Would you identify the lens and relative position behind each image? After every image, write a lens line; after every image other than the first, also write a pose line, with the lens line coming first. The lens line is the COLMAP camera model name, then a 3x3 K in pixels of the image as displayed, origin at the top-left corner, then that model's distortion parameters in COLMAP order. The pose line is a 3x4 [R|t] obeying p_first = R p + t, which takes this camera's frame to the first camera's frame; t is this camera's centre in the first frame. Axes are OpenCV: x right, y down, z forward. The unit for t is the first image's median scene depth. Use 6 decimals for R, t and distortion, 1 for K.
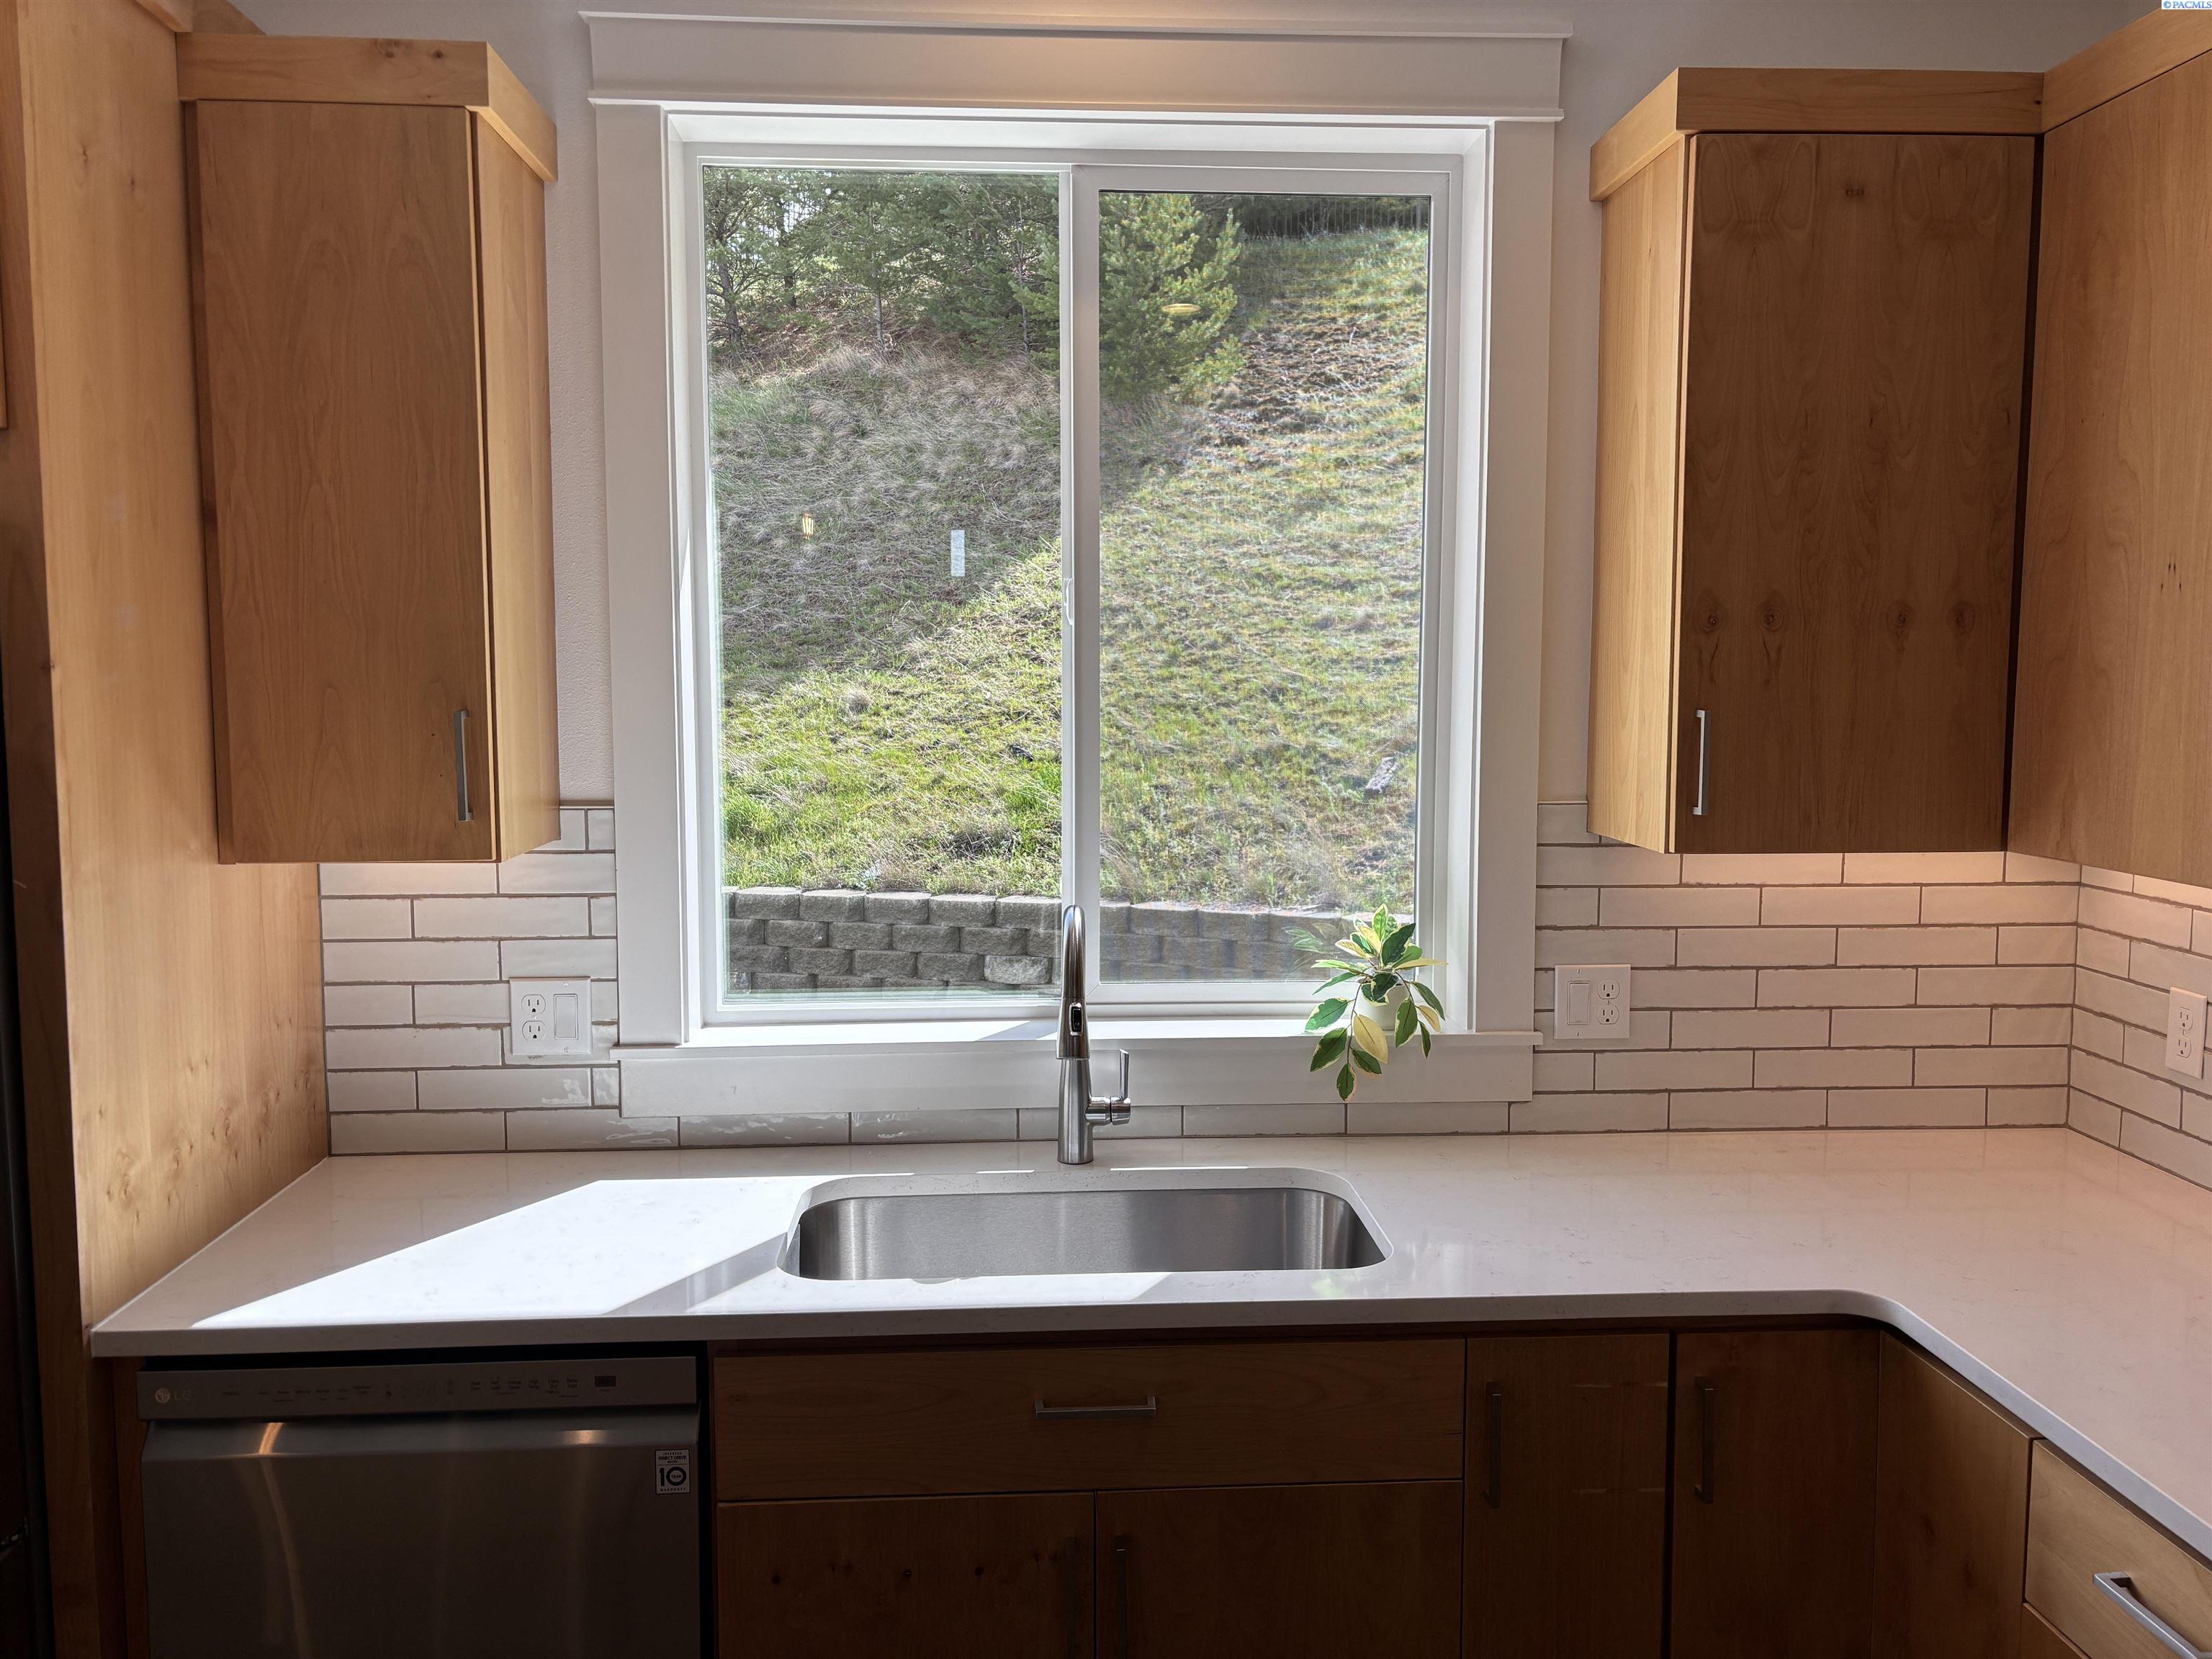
lens RADIAL K [[1685.0, 0, 1099.7], [0, 1685.0, 811.8], [0, 0, 1]] dist [0.022552, -0.005111]
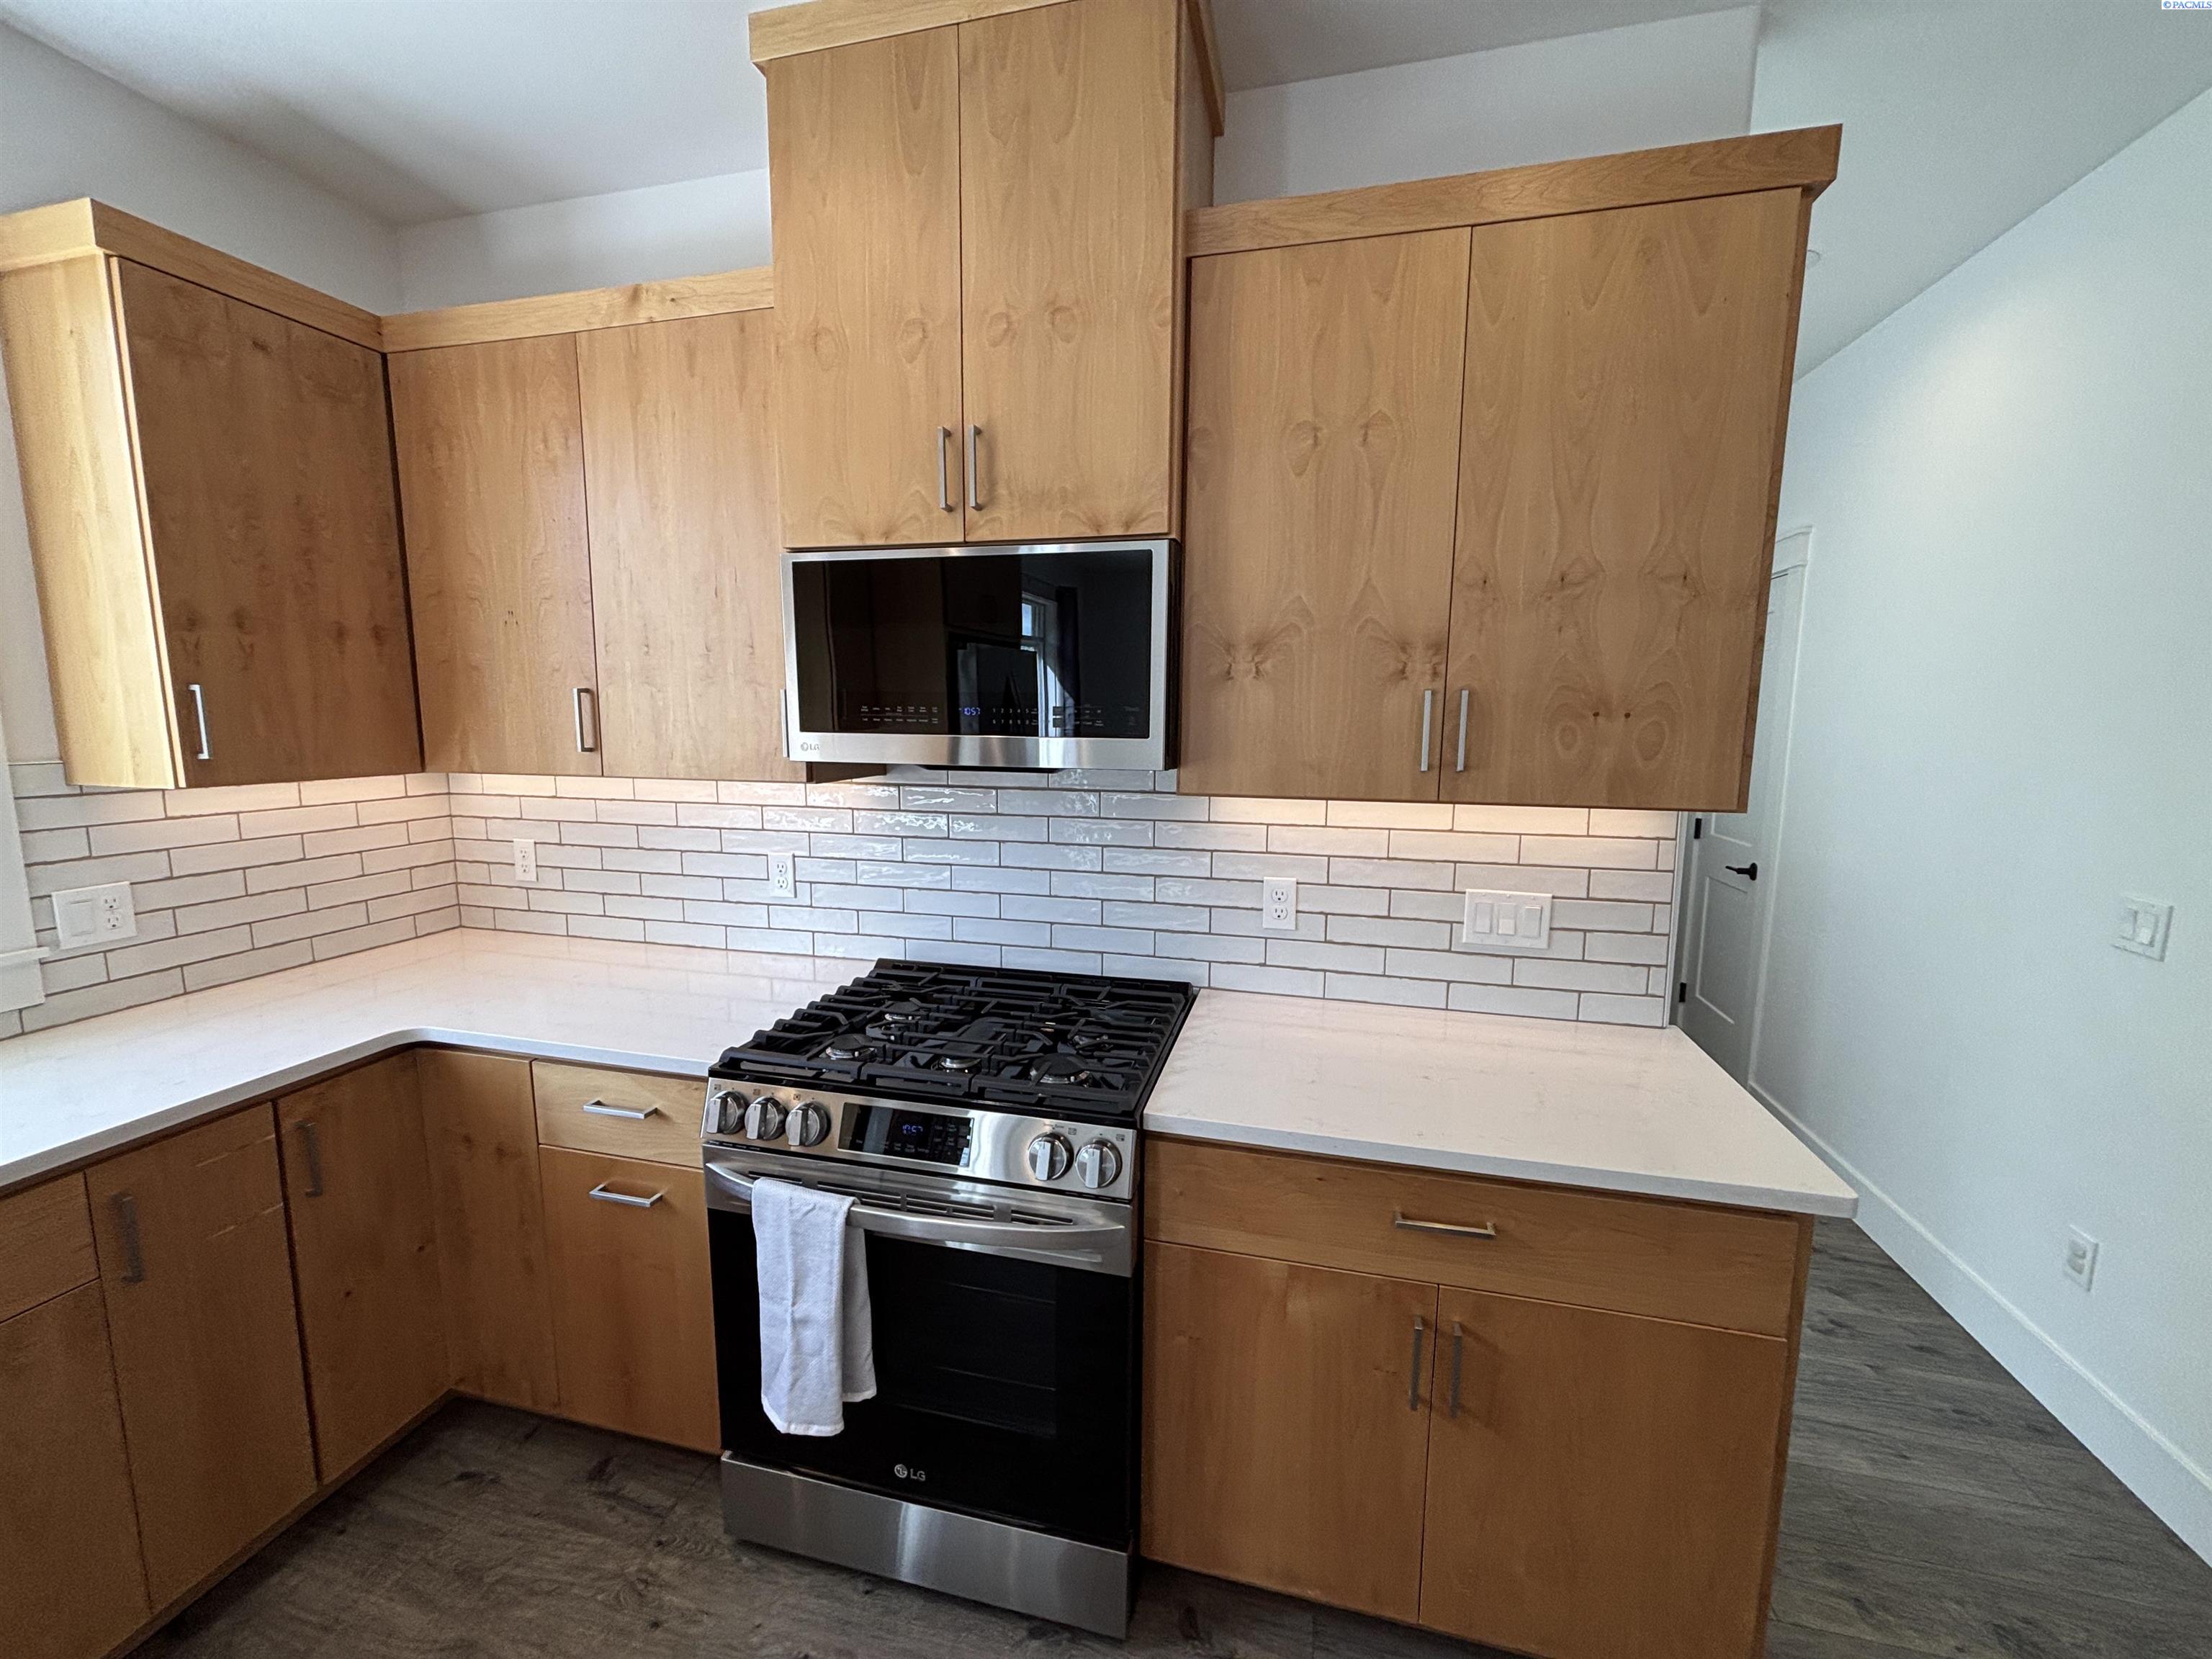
lens RADIAL K [[881.6, 0, 1110.1], [0, 881.6, 825.4], [0, 0, 1]] dist [0.001136, -0.000903]
pose [[0.300125, -0.122996, 0.945937, -0.109852], [0.078675, 0.991465, 0.103954, 0.034257], [-0.950650, 0.043222, 0.307241, 0.038982]]
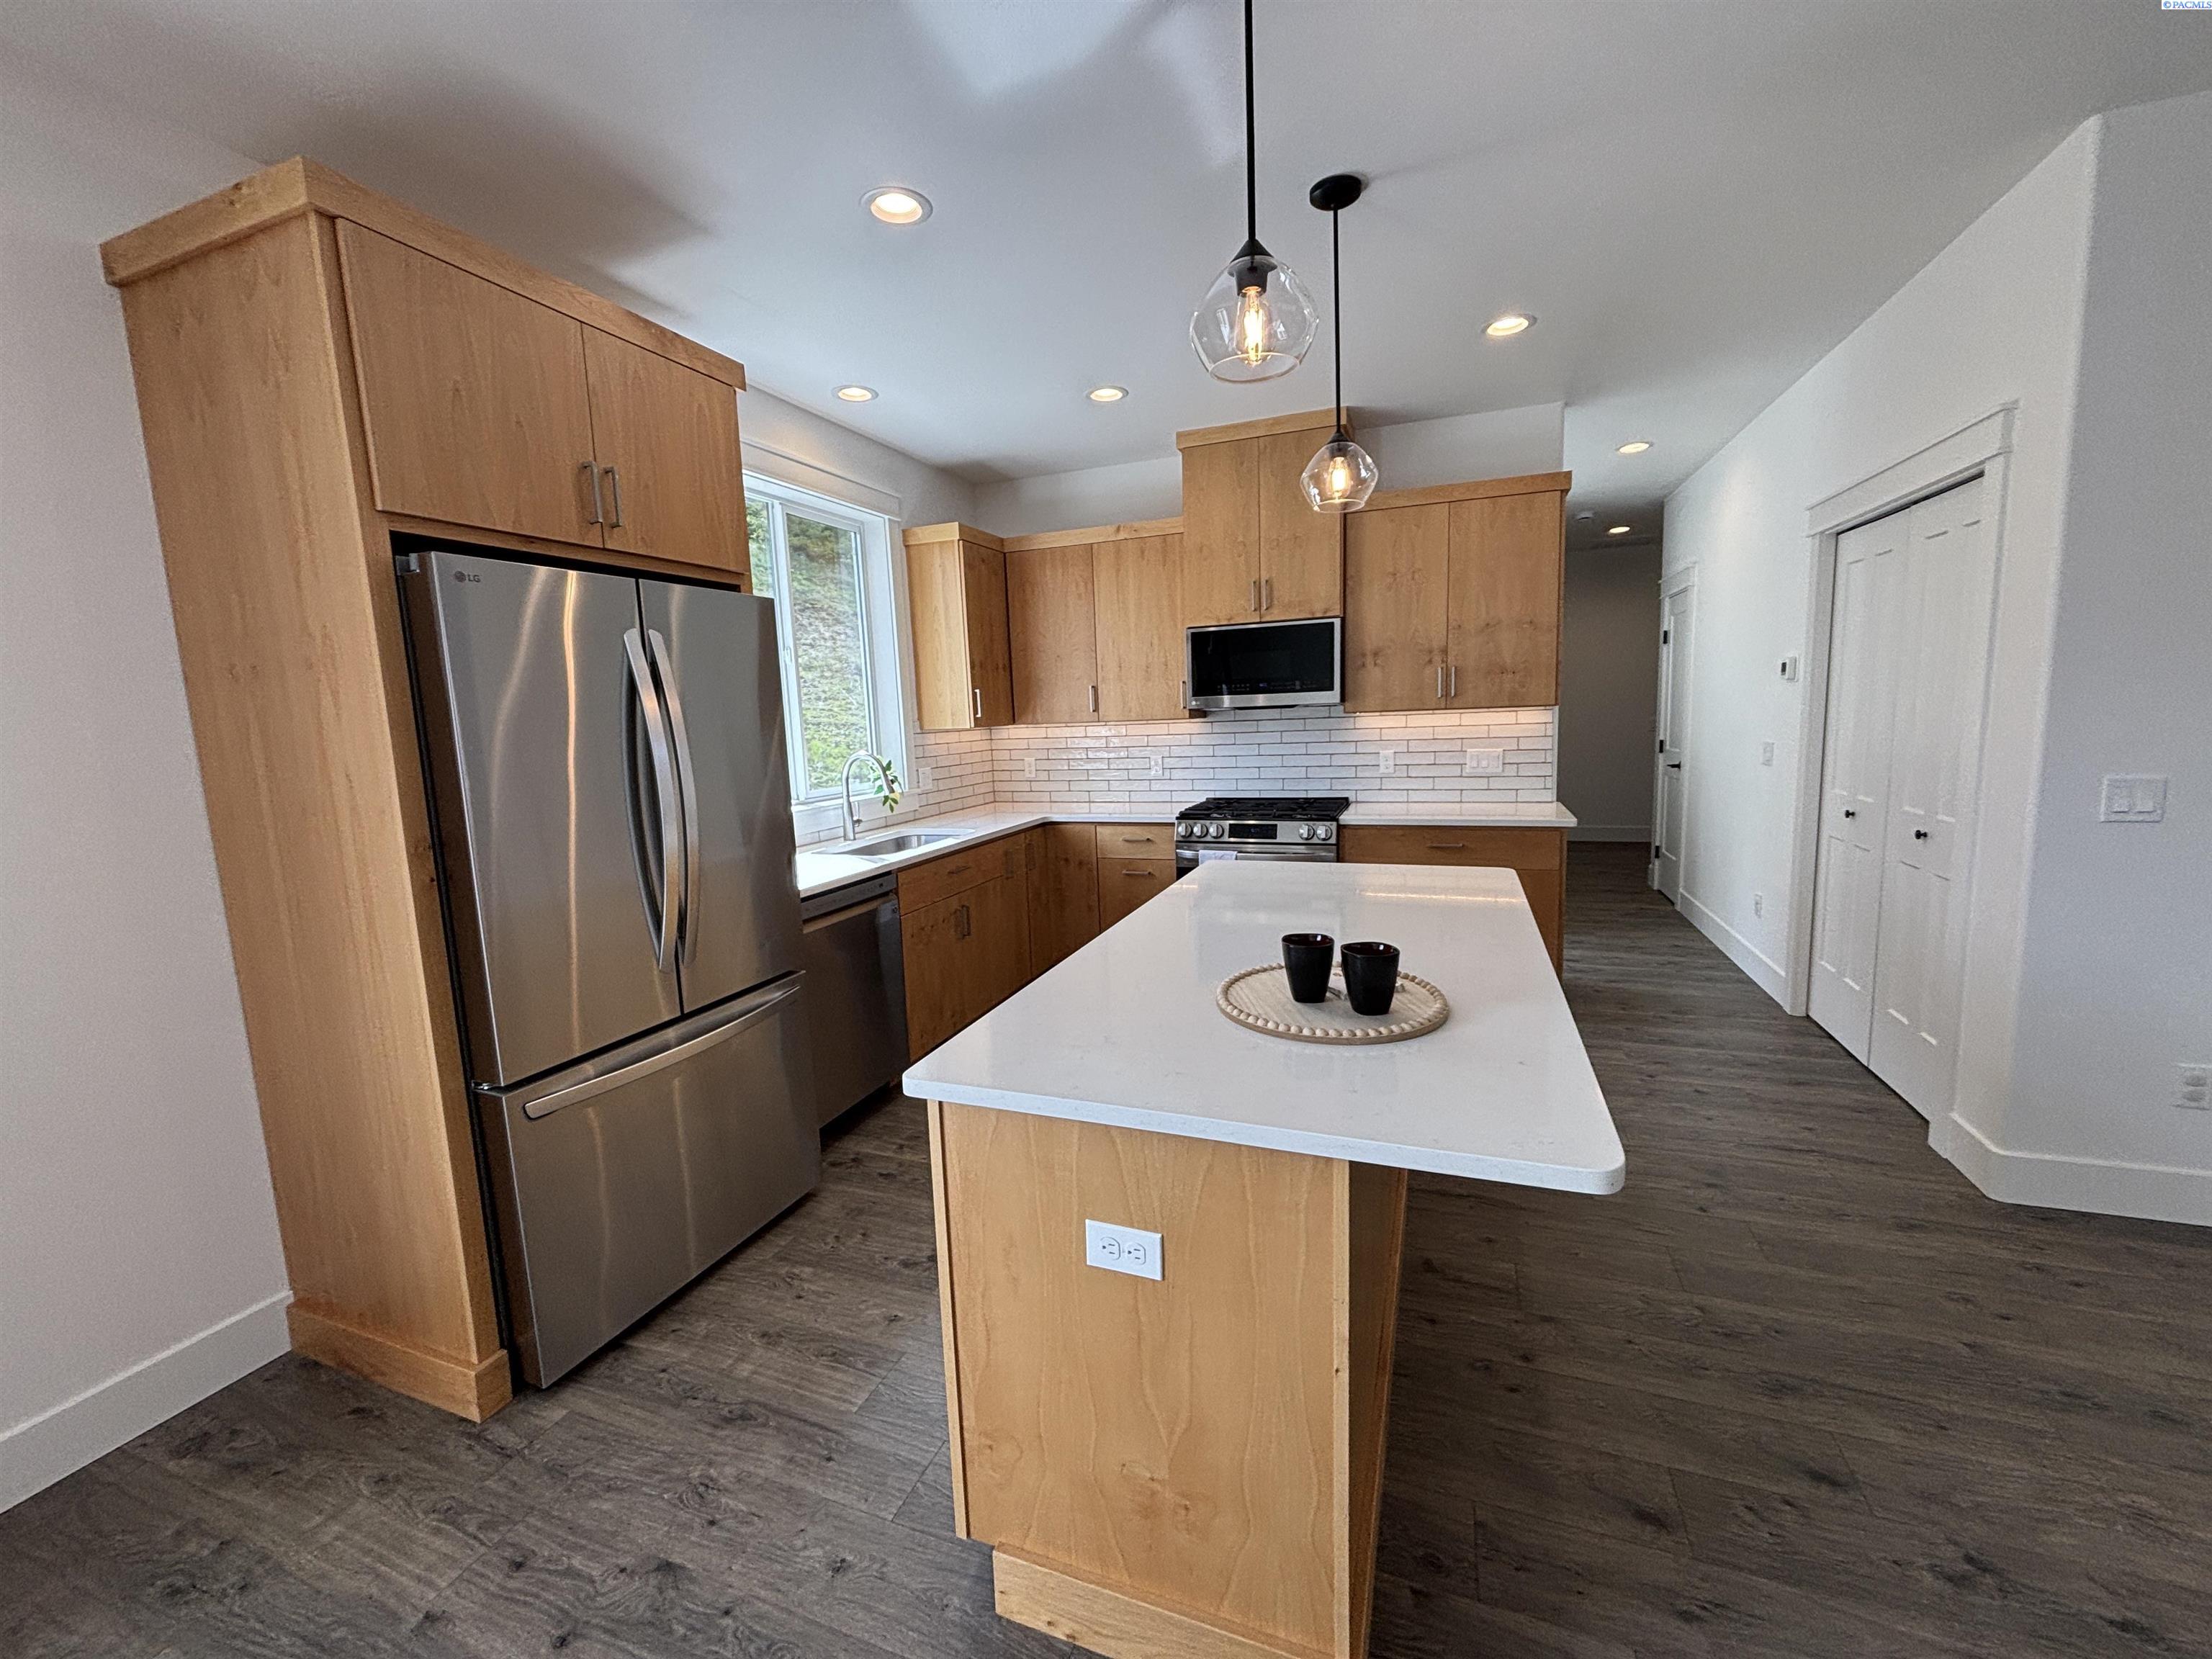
lens RADIAL K [[881.6, 0, 1097.3], [0, 881.6, 835.3], [0, 0, 1]] dist [0.001136, -0.000903]
pose [[0.423260, -0.144741, 0.894372, -1.198517], [0.120983, 0.987345, 0.102533, 0.083314], [-0.897894, 0.064806, 0.435415, -0.101420]]
